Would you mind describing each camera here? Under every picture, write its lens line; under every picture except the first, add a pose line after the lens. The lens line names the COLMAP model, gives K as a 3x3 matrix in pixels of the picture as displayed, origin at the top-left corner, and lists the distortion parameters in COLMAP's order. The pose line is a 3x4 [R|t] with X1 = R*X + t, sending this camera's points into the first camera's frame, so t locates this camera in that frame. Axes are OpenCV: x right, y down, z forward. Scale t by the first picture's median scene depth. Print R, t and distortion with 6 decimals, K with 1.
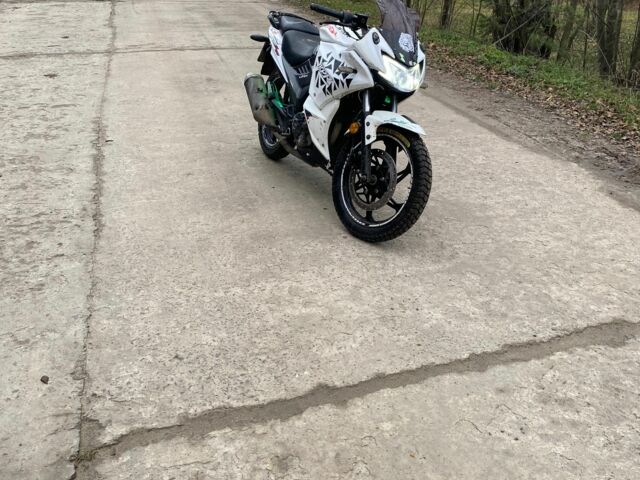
lens RADIAL K [[637.4, 0, 326.3], [0, 637.4, 253.3], [0, 0, 1]] dist [0.051753, 0.000000]
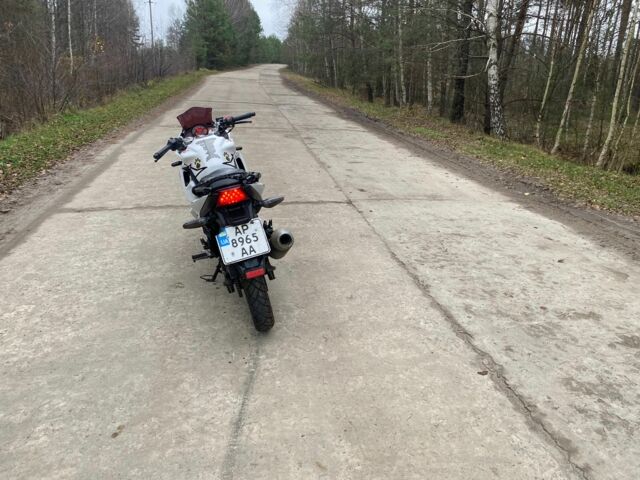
lens RADIAL K [[487.5, 0, 324.9], [0, 487.5, 228.4], [0, 0, 1]] dist [0.025264, -0.037636]
pose [[-0.992480, -0.087937, 0.085145, -0.292995], [-0.001700, 0.705447, 0.708761, -0.962904], [-0.122392, 0.703286, -0.700292, 1.871711]]
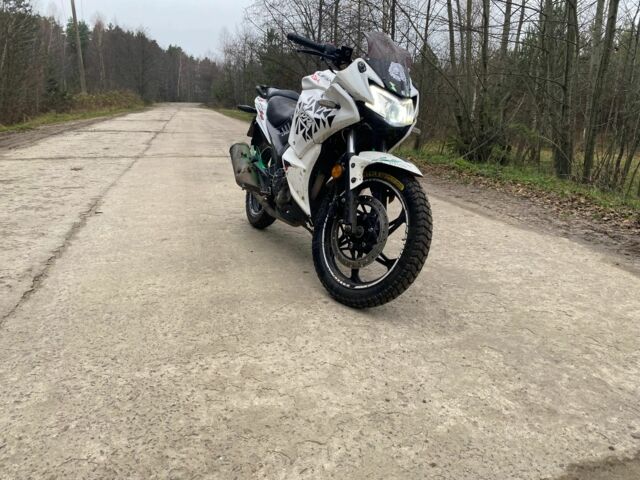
lens RADIAL K [[487.5, 0, 325.1], [0, 487.5, 230.8], [0, 0, 1]] dist [0.025264, -0.037636]
pose [[0.999930, 0.011198, -0.003855, 0.030365], [-0.011763, 0.976758, -0.214020, 0.019103], [0.001369, 0.214050, 0.976822, 0.372572]]
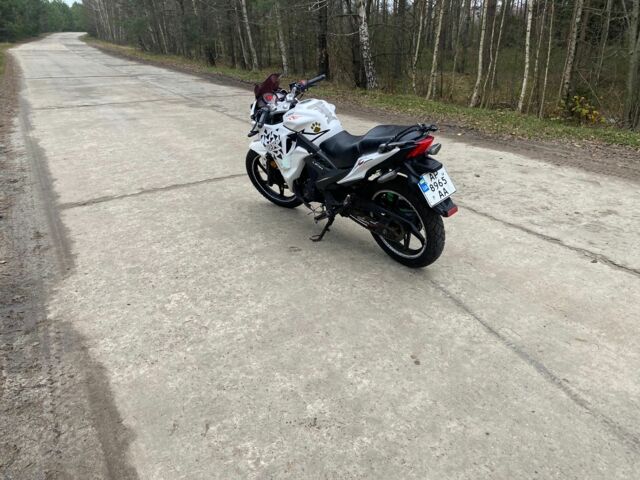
lens RADIAL K [[487.5, 0, 320.4], [0, 487.5, 226.1], [0, 0, 1]] dist [0.025264, -0.037636]
pose [[-0.969040, 0.077496, -0.234427, 0.280434], [-0.123805, 0.668967, 0.732909, -0.970033], [0.213621, 0.739241, -0.638662, 1.928497]]
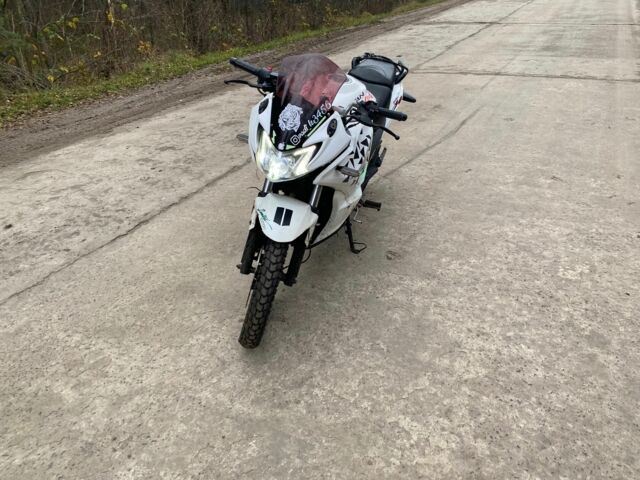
lens RADIAL K [[487.5, 0, 327.4], [0, 487.5, 237.0], [0, 0, 1]] dist [0.025264, -0.037636]
pose [[0.725219, 0.282095, -0.628077, 0.526893], [-0.250284, 0.957820, 0.141203, -0.271454], [0.641417, 0.054794, 0.765233, 0.558046]]
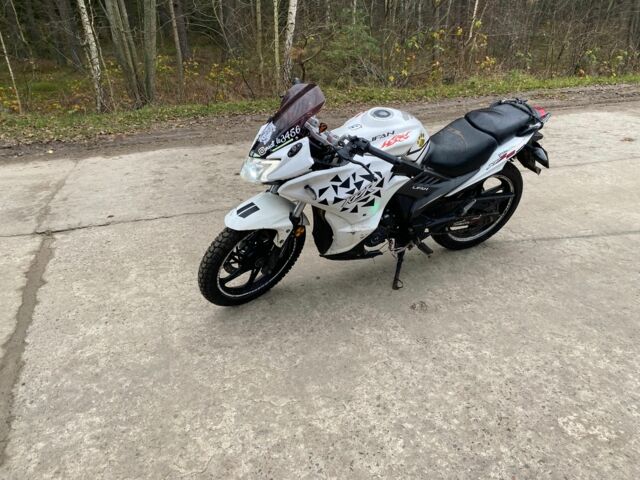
lens RADIAL K [[487.5, 0, 323.1], [0, 487.5, 235.2], [0, 0, 1]] dist [0.025264, -0.037636]
pose [[0.007304, 0.418683, -0.908103, 0.760678], [-0.434384, 0.819299, 0.374246, -0.473916], [0.900698, 0.391732, 0.187853, 0.938690]]
